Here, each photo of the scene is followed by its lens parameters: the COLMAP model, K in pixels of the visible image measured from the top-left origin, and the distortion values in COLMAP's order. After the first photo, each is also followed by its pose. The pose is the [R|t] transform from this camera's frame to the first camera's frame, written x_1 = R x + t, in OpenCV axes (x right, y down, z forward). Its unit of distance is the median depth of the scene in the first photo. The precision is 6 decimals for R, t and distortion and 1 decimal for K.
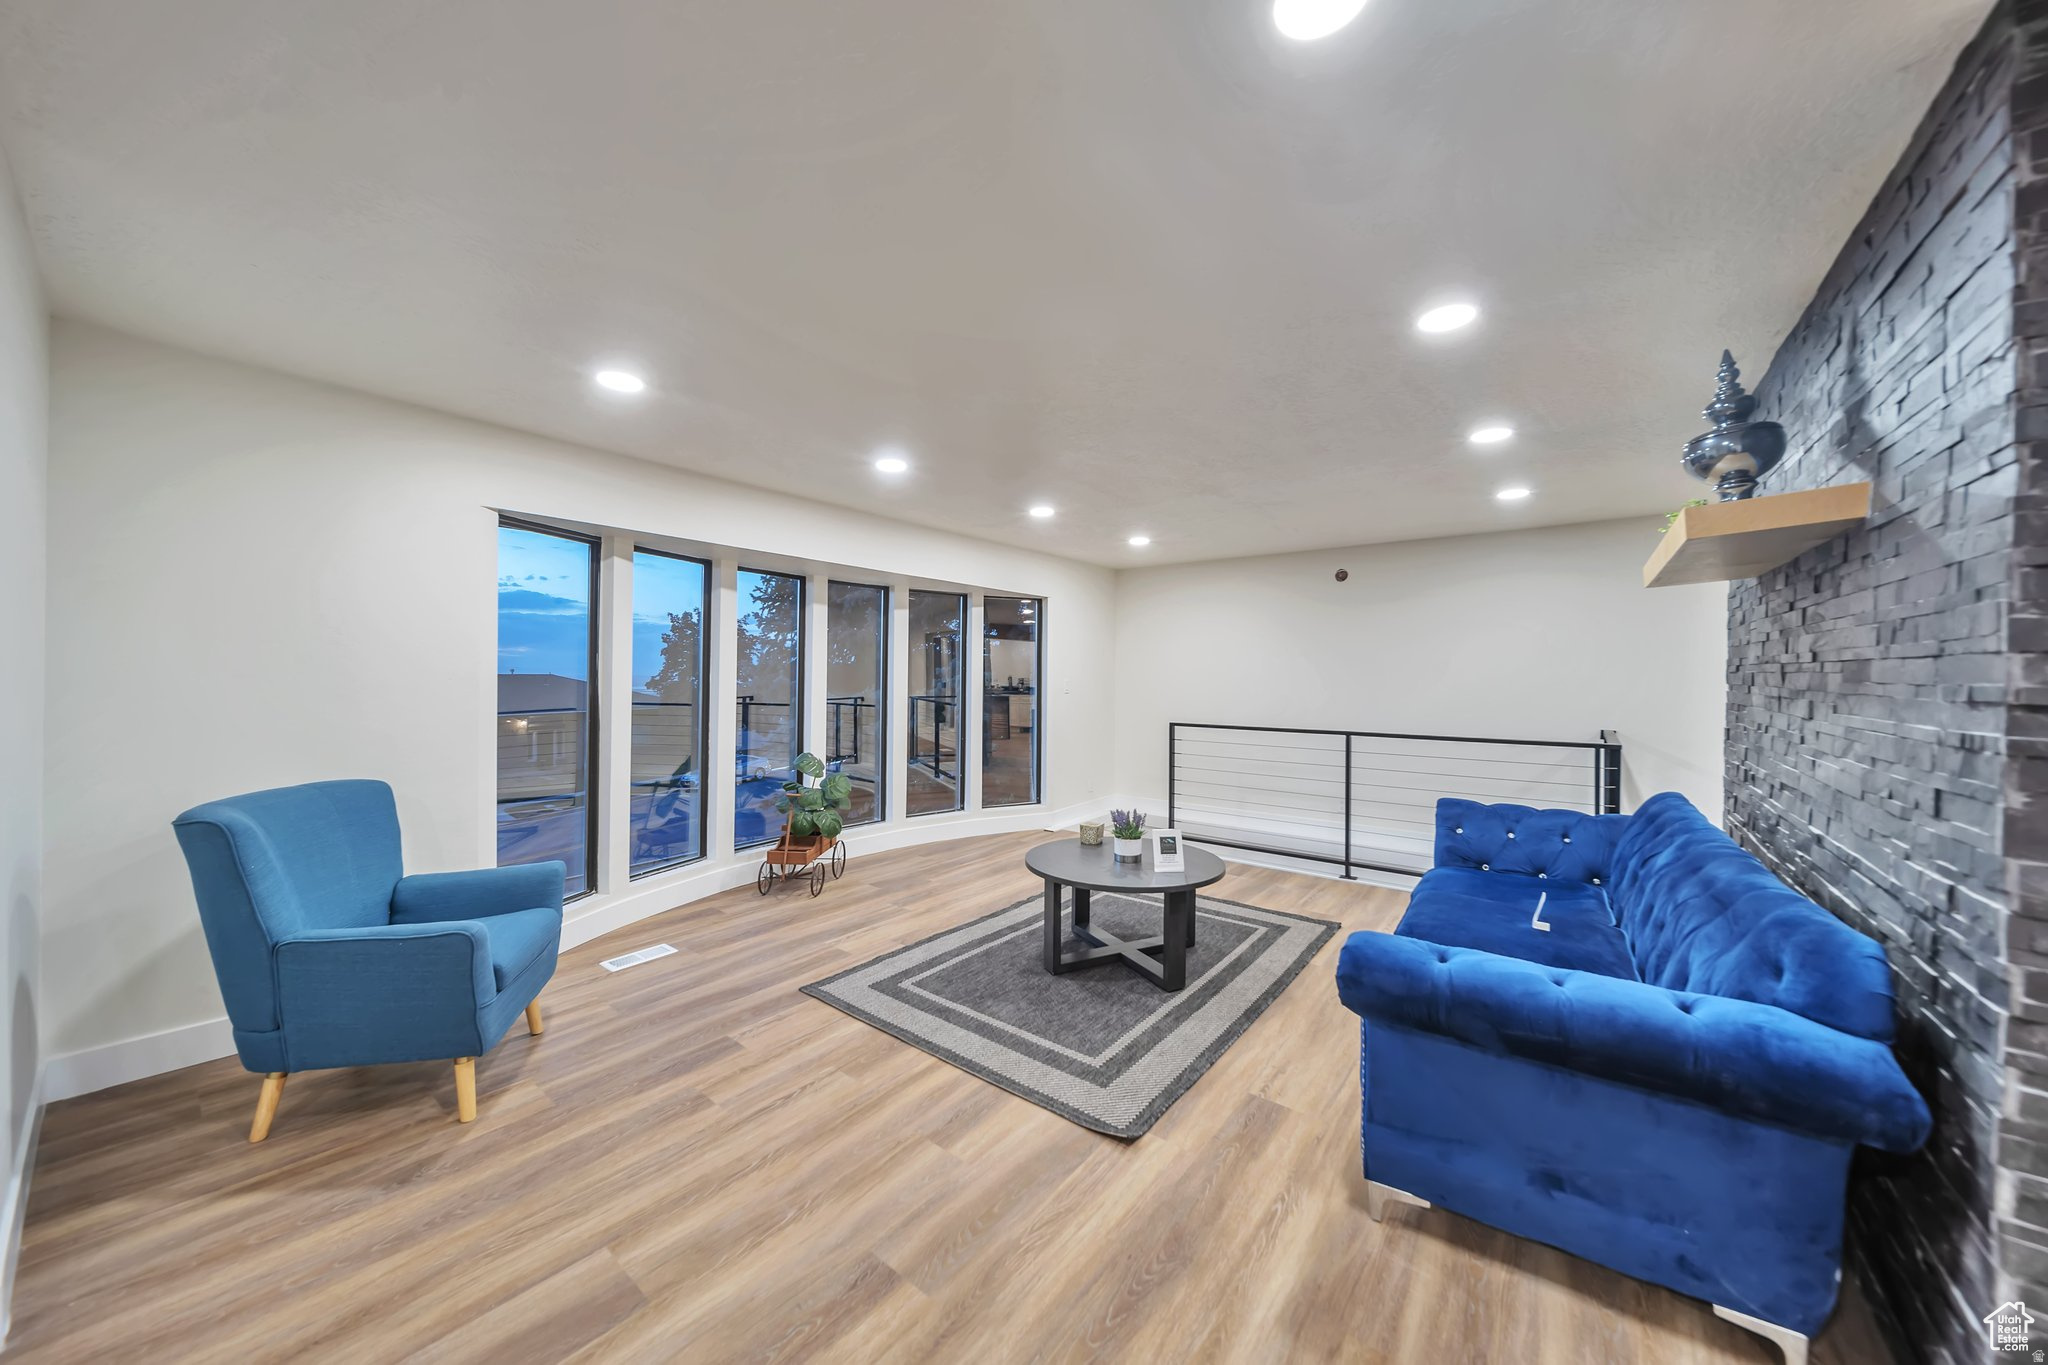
lens RADIAL K [[708.3, 0, 1009.1], [0, 708.3, 668.1], [0, 0, 1]] dist [0.002866, -0.000515]
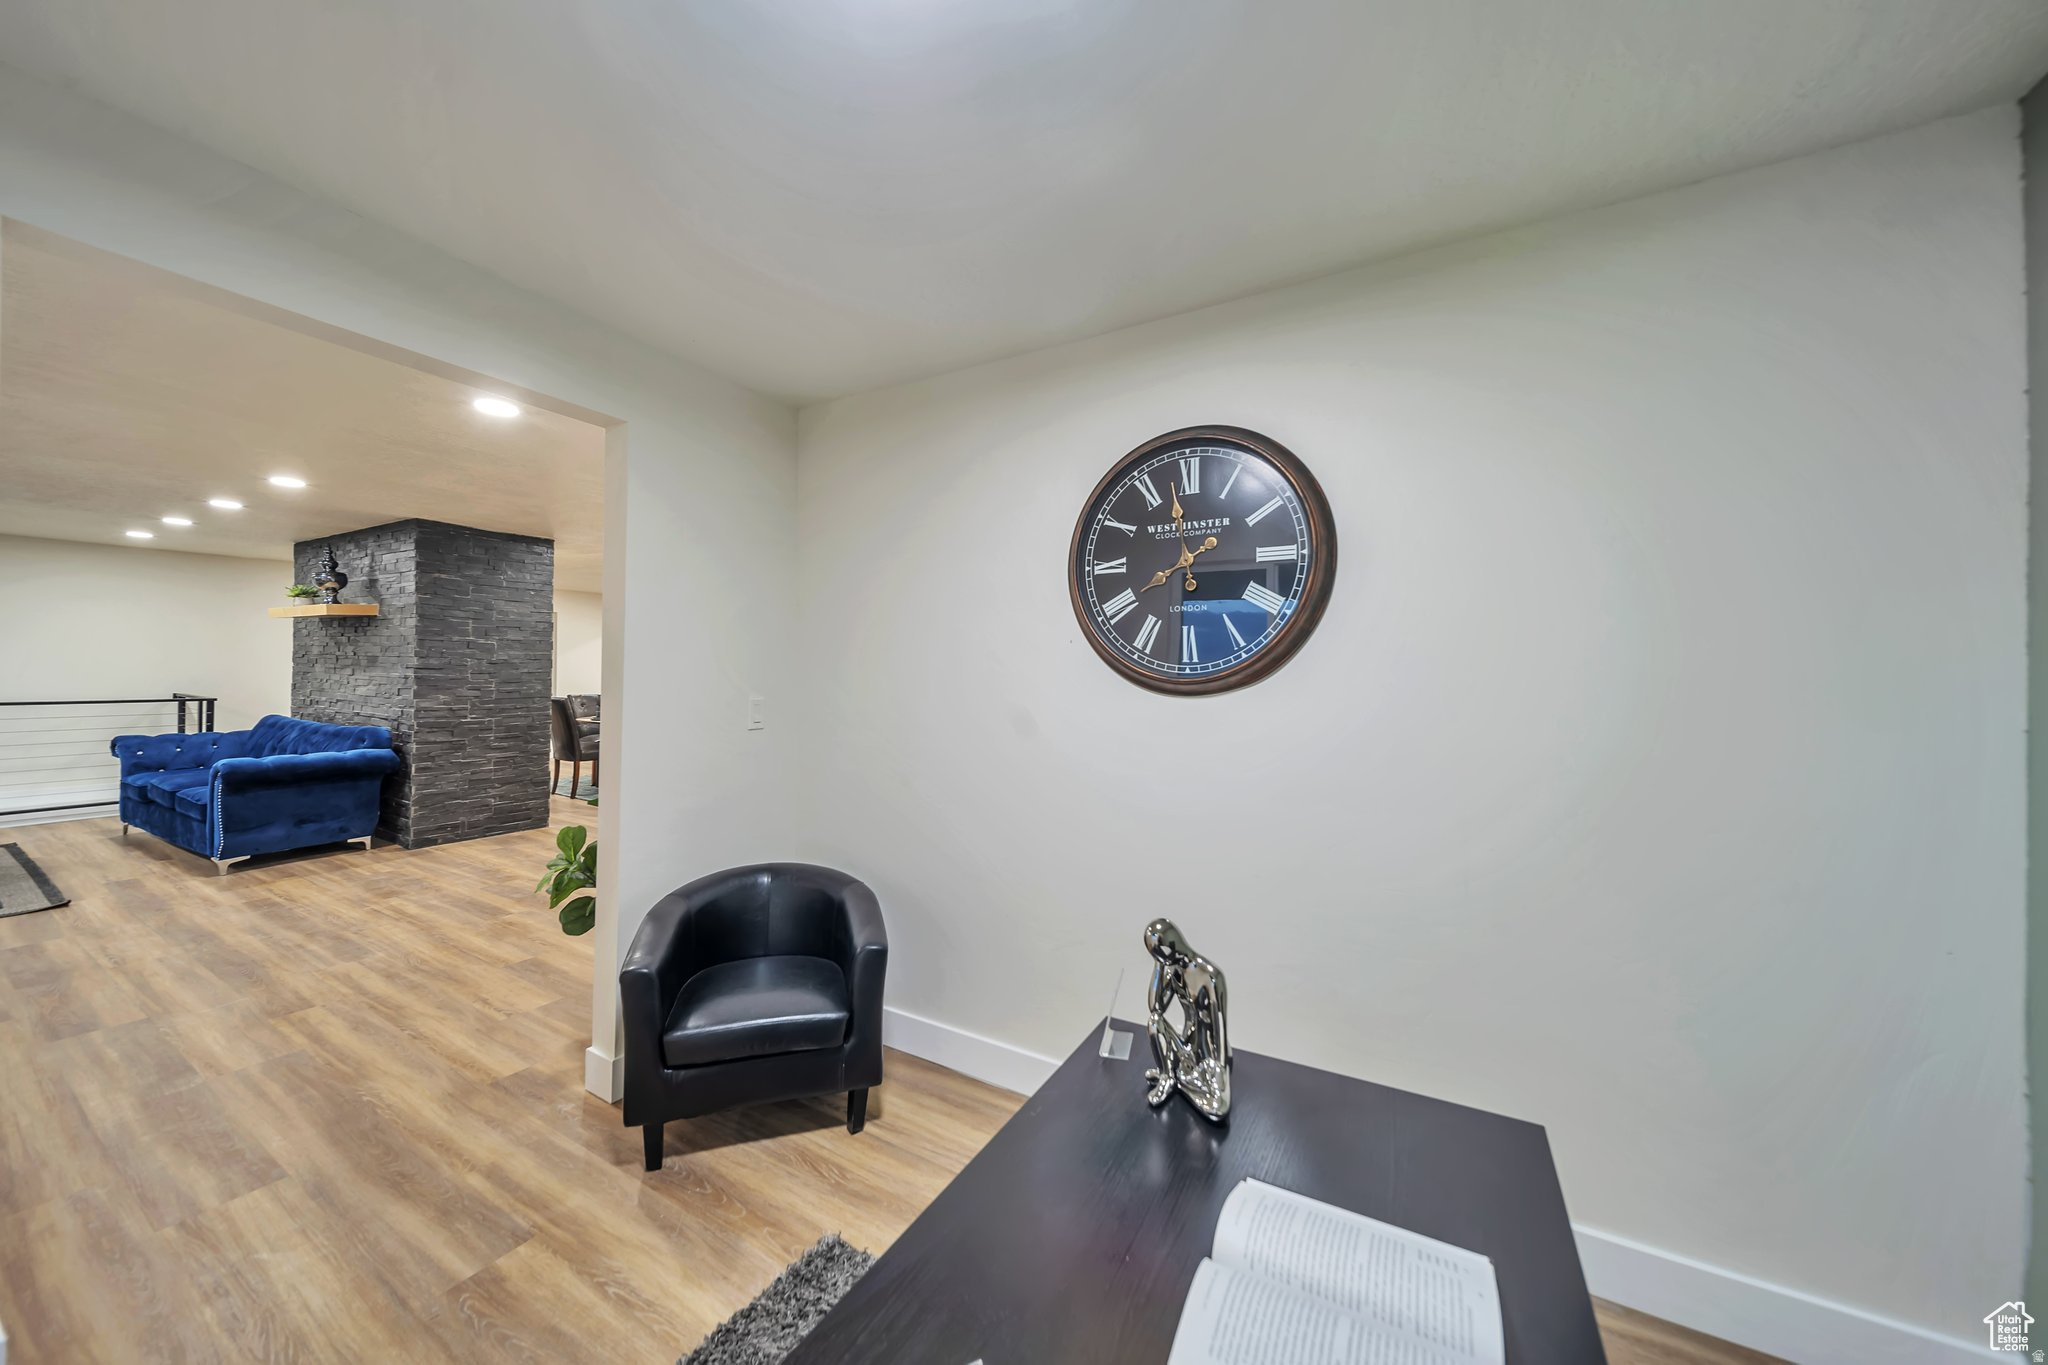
lens RADIAL K [[708.3, 0, 1034.4], [0, 708.3, 678.4], [0, 0, 1]] dist [0.002866, -0.000515]
pose [[-0.154994, -0.023272, 0.987641, -2.818980], [-0.023150, 0.999534, 0.019919, -0.048311], [-0.987644, -0.019777, -0.155461, -1.695655]]
